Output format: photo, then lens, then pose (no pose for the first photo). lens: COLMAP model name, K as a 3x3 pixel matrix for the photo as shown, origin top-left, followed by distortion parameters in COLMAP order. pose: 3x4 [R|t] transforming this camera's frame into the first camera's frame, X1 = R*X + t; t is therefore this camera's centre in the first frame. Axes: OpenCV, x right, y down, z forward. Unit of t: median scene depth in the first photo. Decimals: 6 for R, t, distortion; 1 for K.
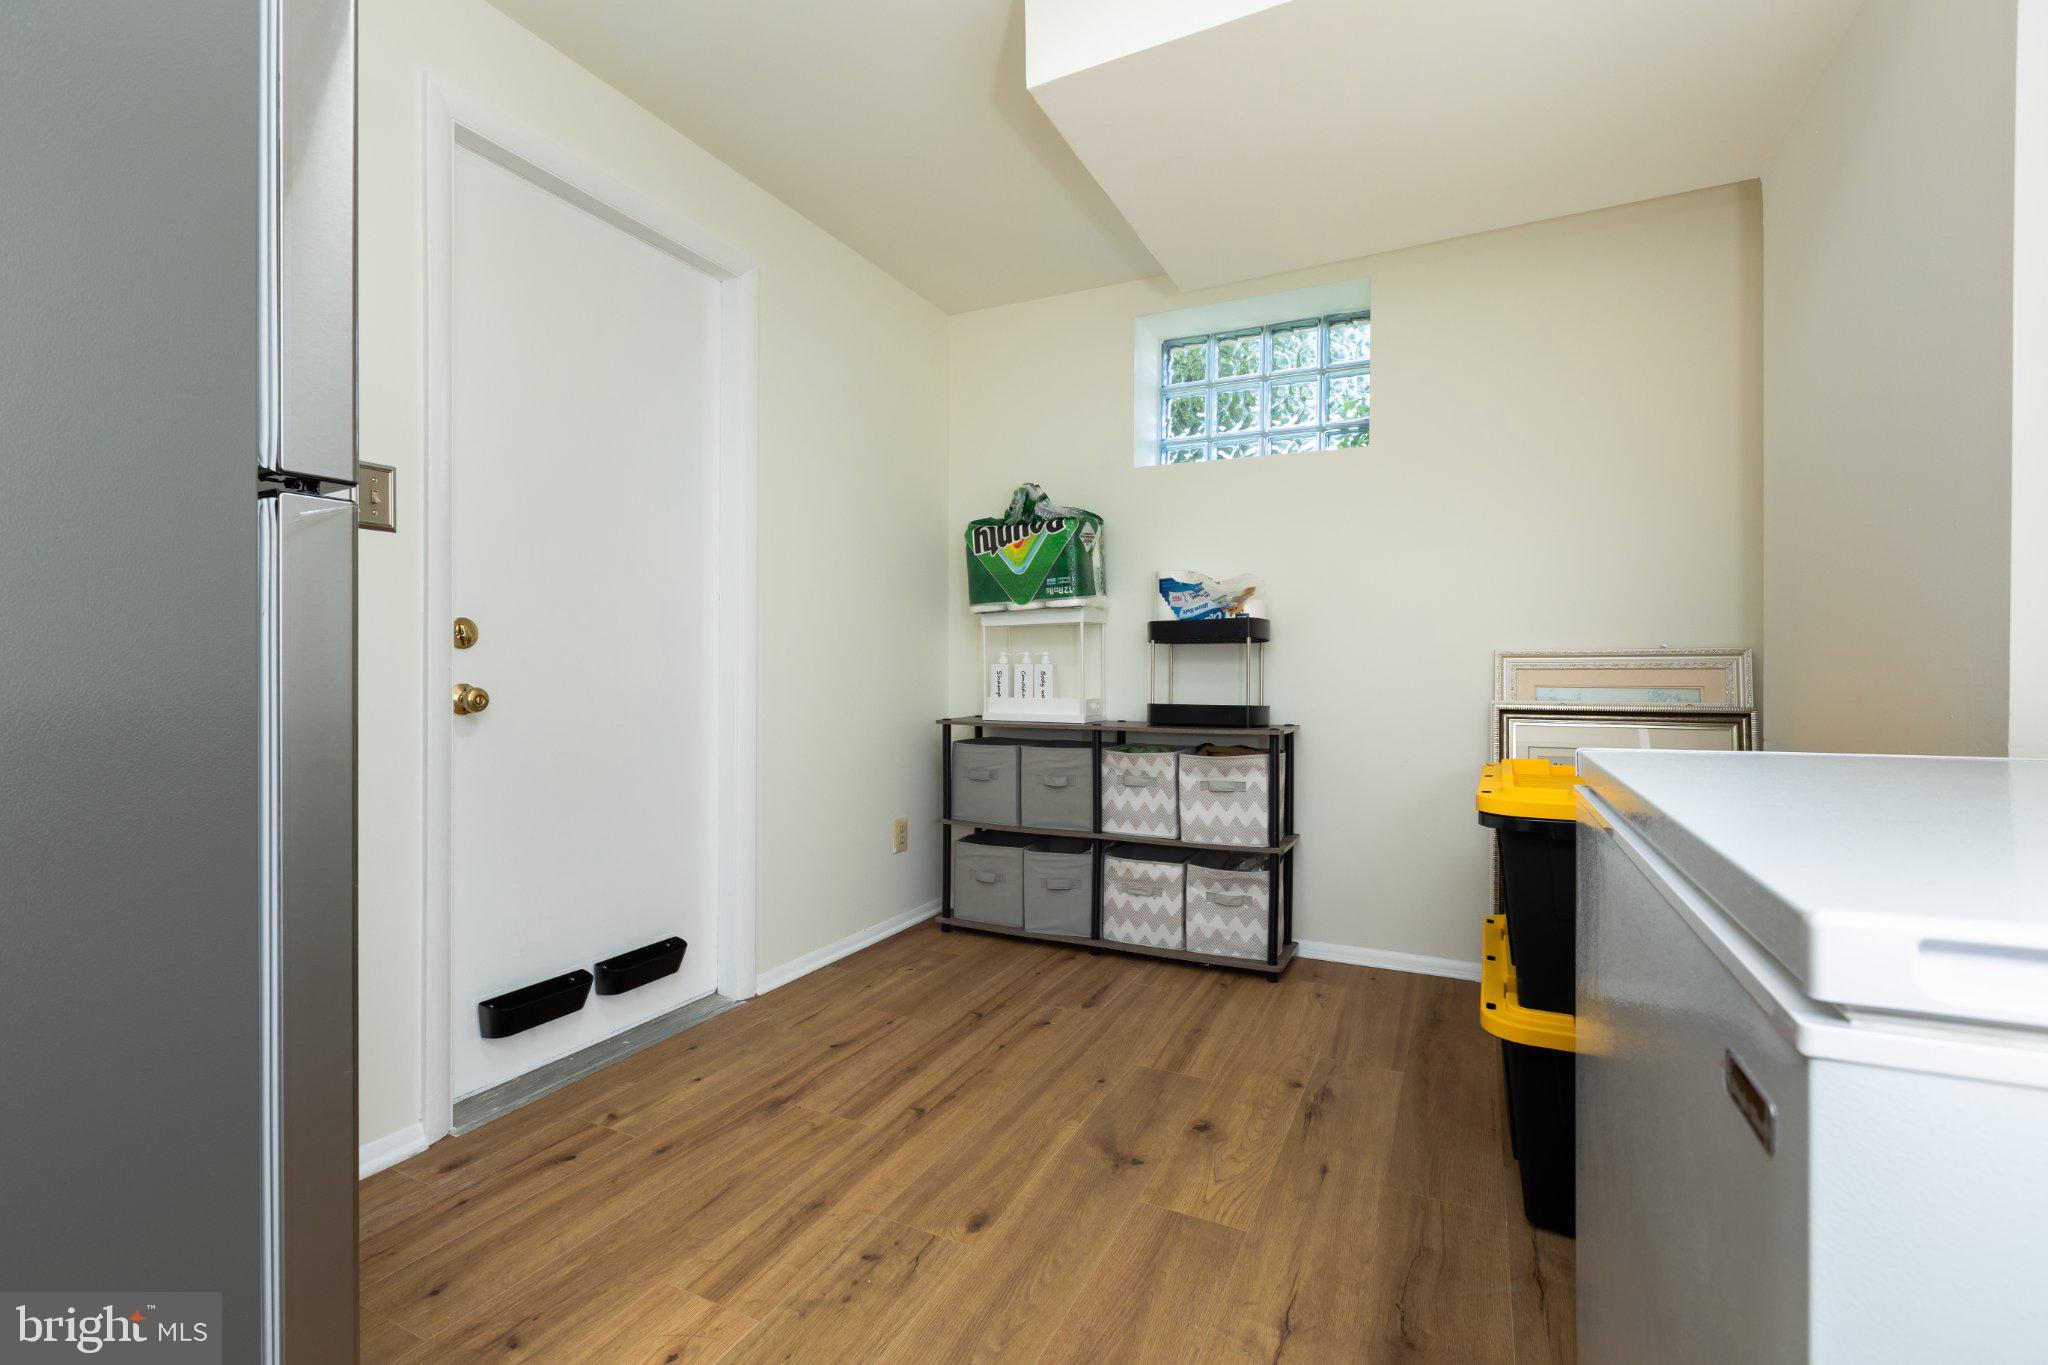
lens RADIAL K [[956.7, 0, 1023.0], [0, 956.7, 678.5], [0, 0, 1]] dist [0.003037, 0.000047]
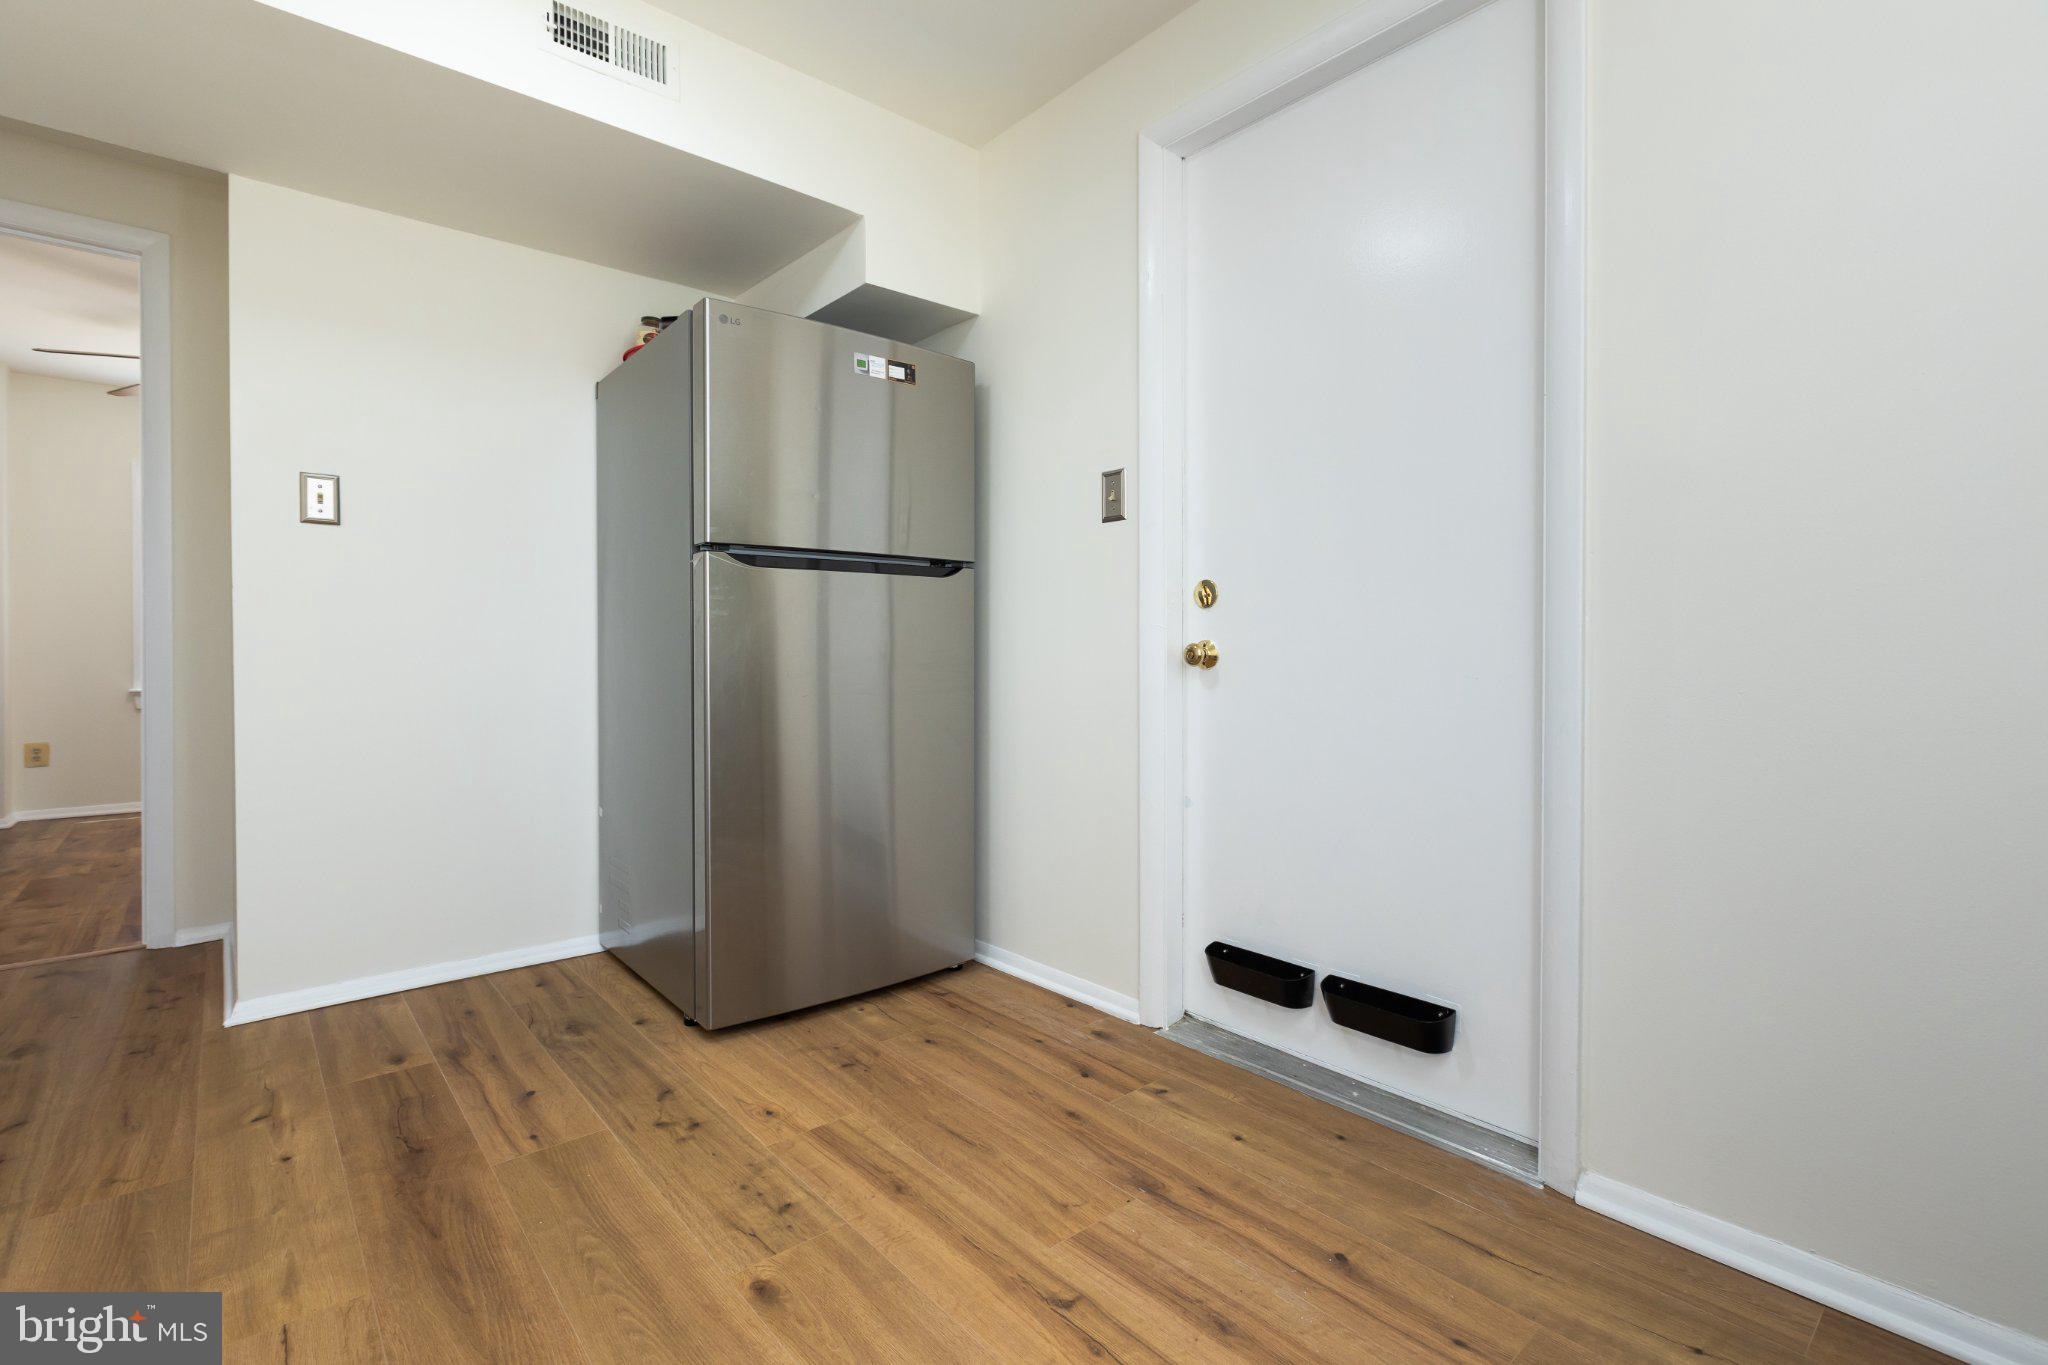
lens RADIAL K [[956.7, 0, 1019.4], [0, 956.7, 667.3], [0, 0, 1]] dist [0.003037, 0.000047]
pose [[-0.426934, 0.010539, -0.904221, 0.490679], [-0.009767, 0.999820, 0.016265, 0.020872], [0.904230, 0.015775, -0.426754, 1.277539]]
